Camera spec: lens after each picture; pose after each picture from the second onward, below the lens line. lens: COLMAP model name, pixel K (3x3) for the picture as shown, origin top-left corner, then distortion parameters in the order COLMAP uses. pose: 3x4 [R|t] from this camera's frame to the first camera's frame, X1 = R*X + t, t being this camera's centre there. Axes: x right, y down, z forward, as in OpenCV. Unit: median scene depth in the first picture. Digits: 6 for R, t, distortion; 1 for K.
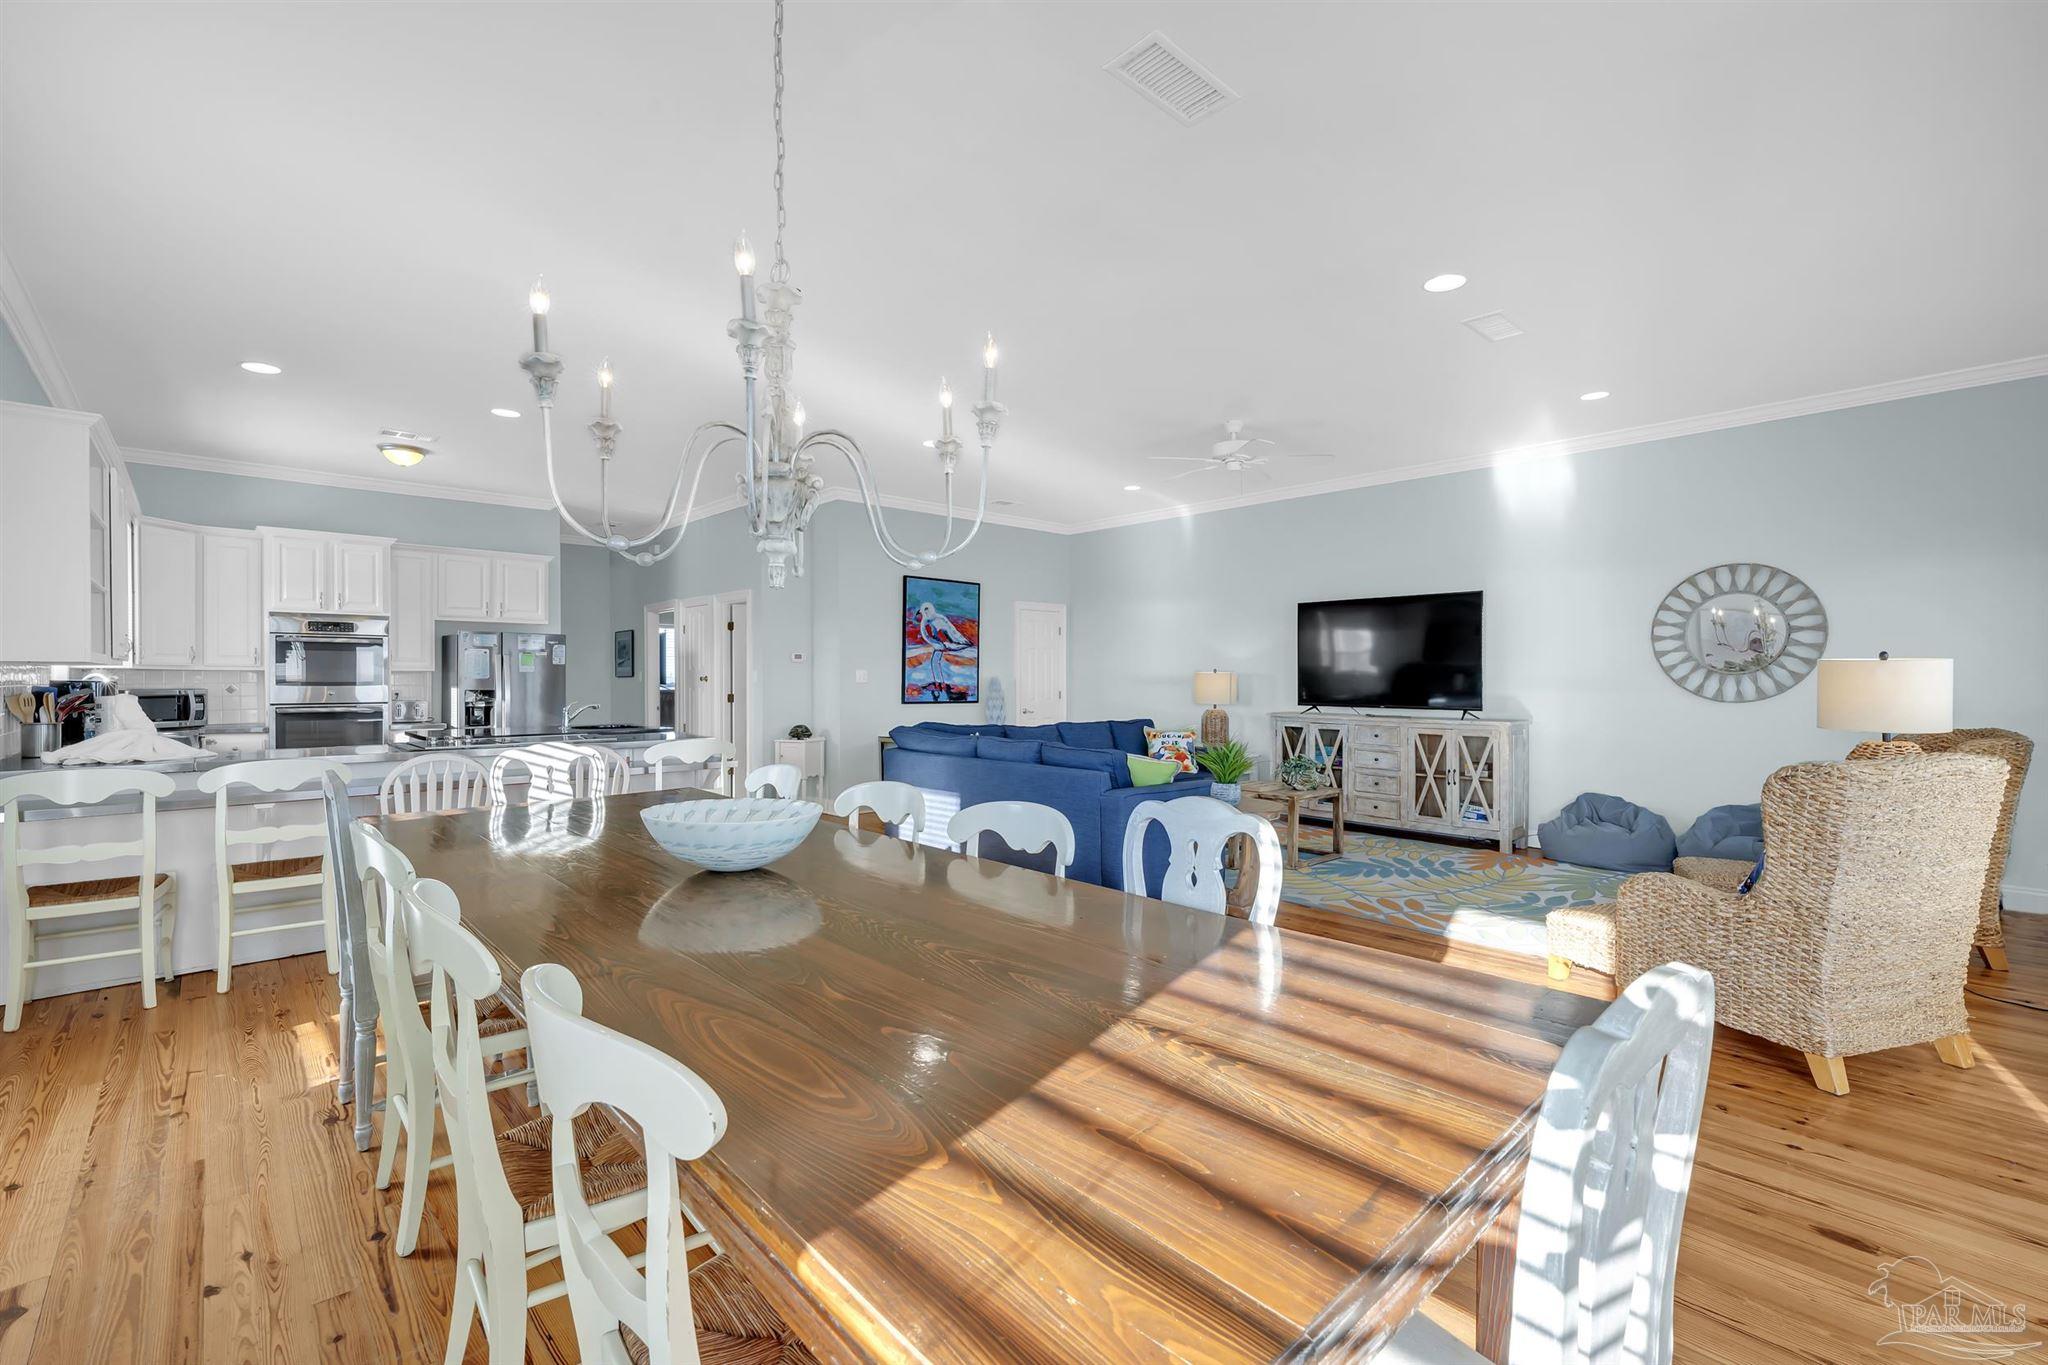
lens RADIAL K [[898.1, 0, 1026.3], [0, 898.1, 685.4], [0, 0, 1]] dist [0.000741, 0.000117]
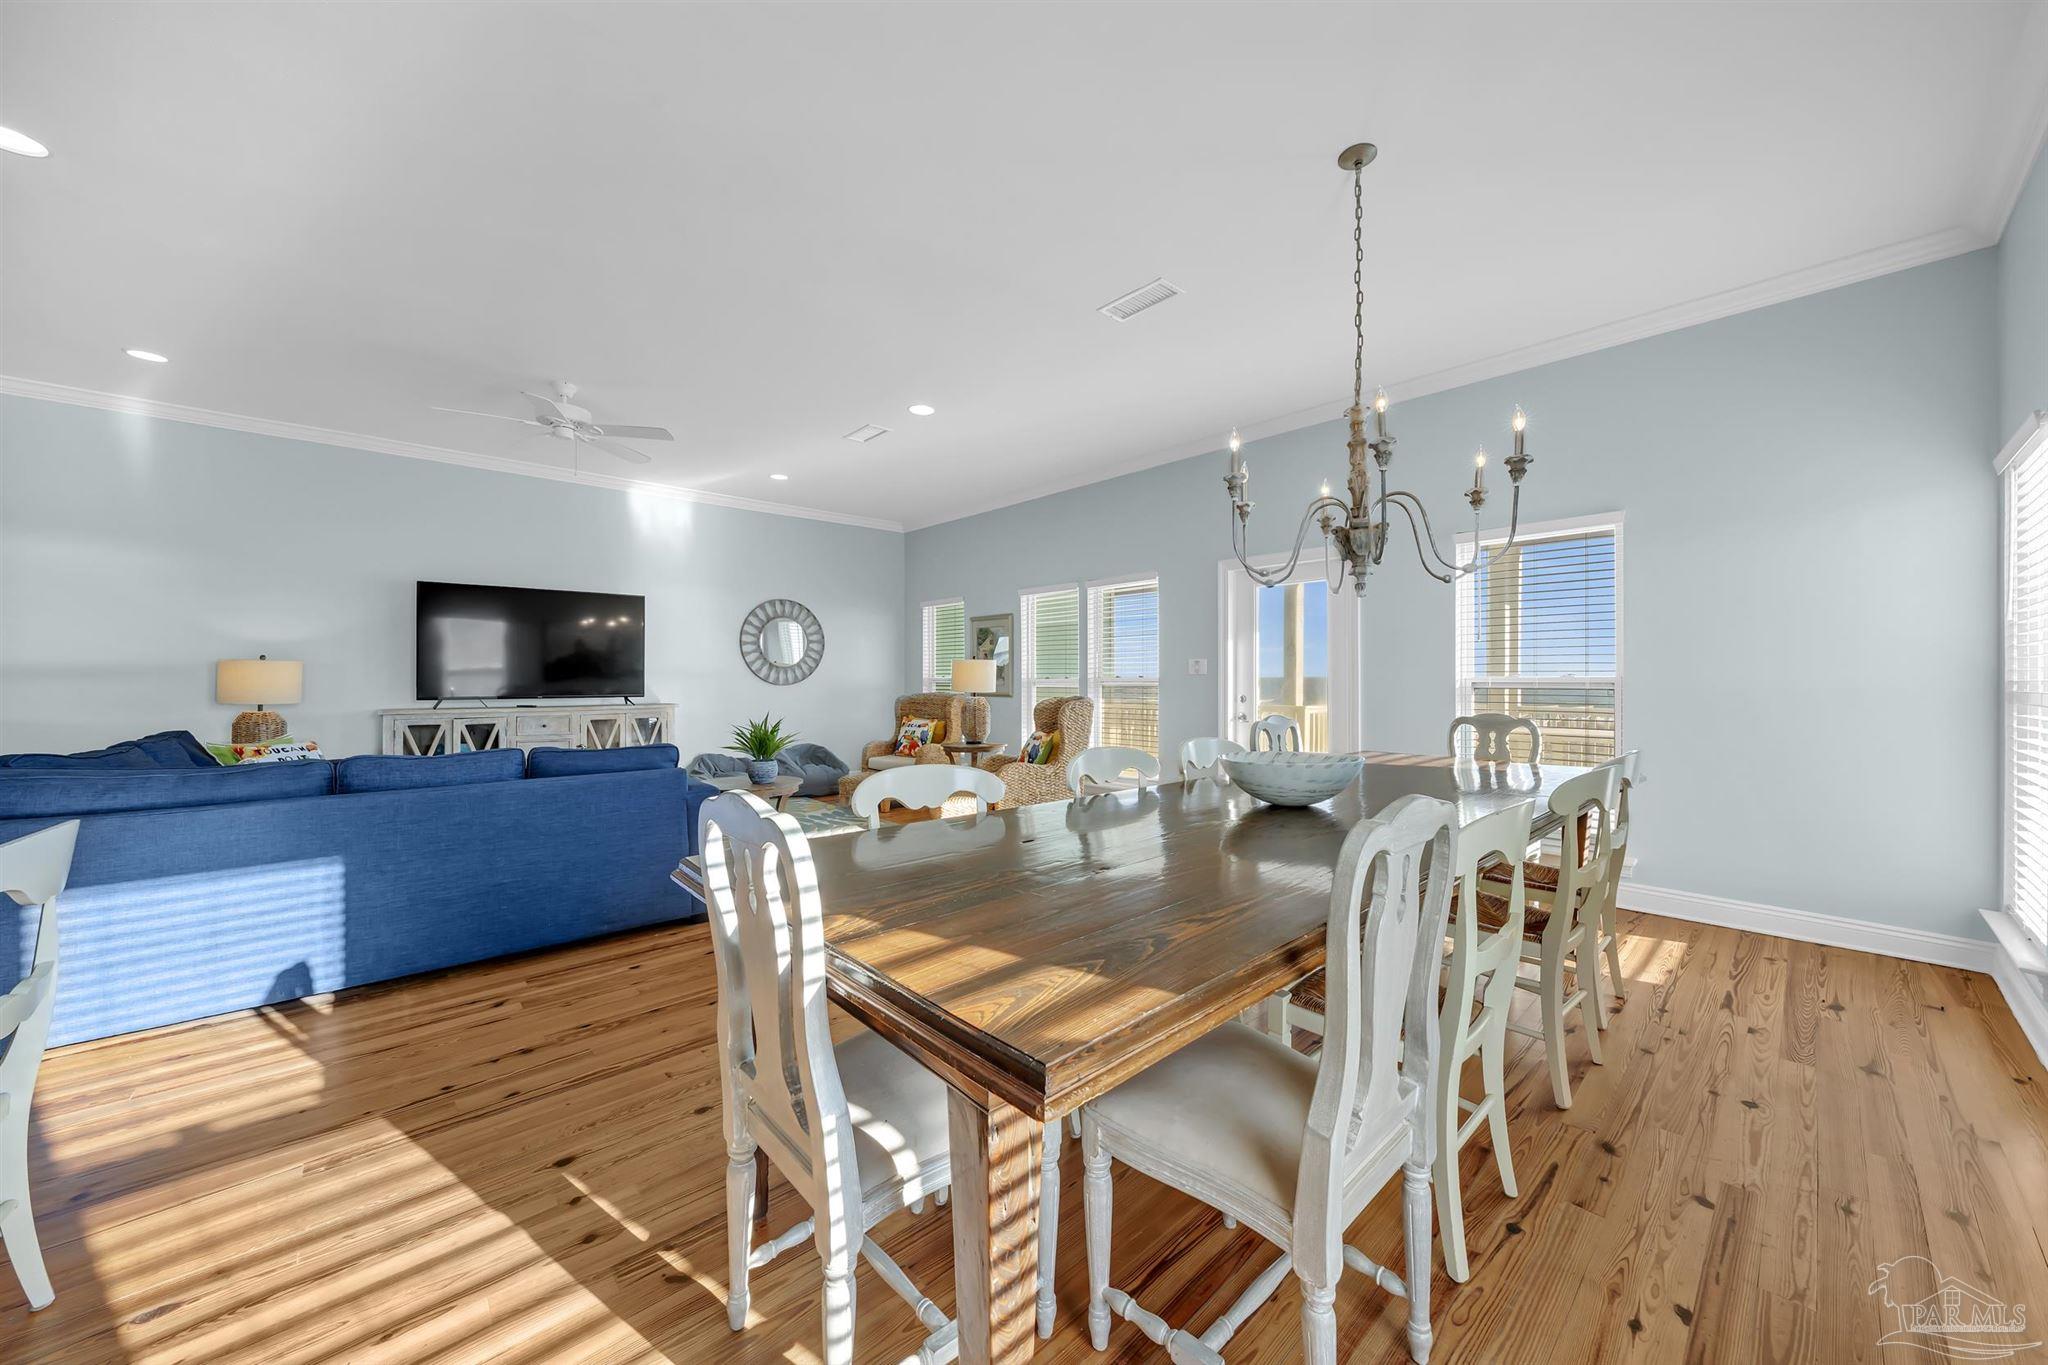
lens RADIAL K [[748.1, 0, 1027.9], [0, 748.1, 684.4], [0, 0, 1]] dist [-0.031270, 0.000065]
pose [[-0.010302, 0.000009, 0.999947, -0.556504], [0.011359, 0.999935, 0.000108, 0.022373], [-0.999882, 0.011360, -0.010302, 0.573644]]
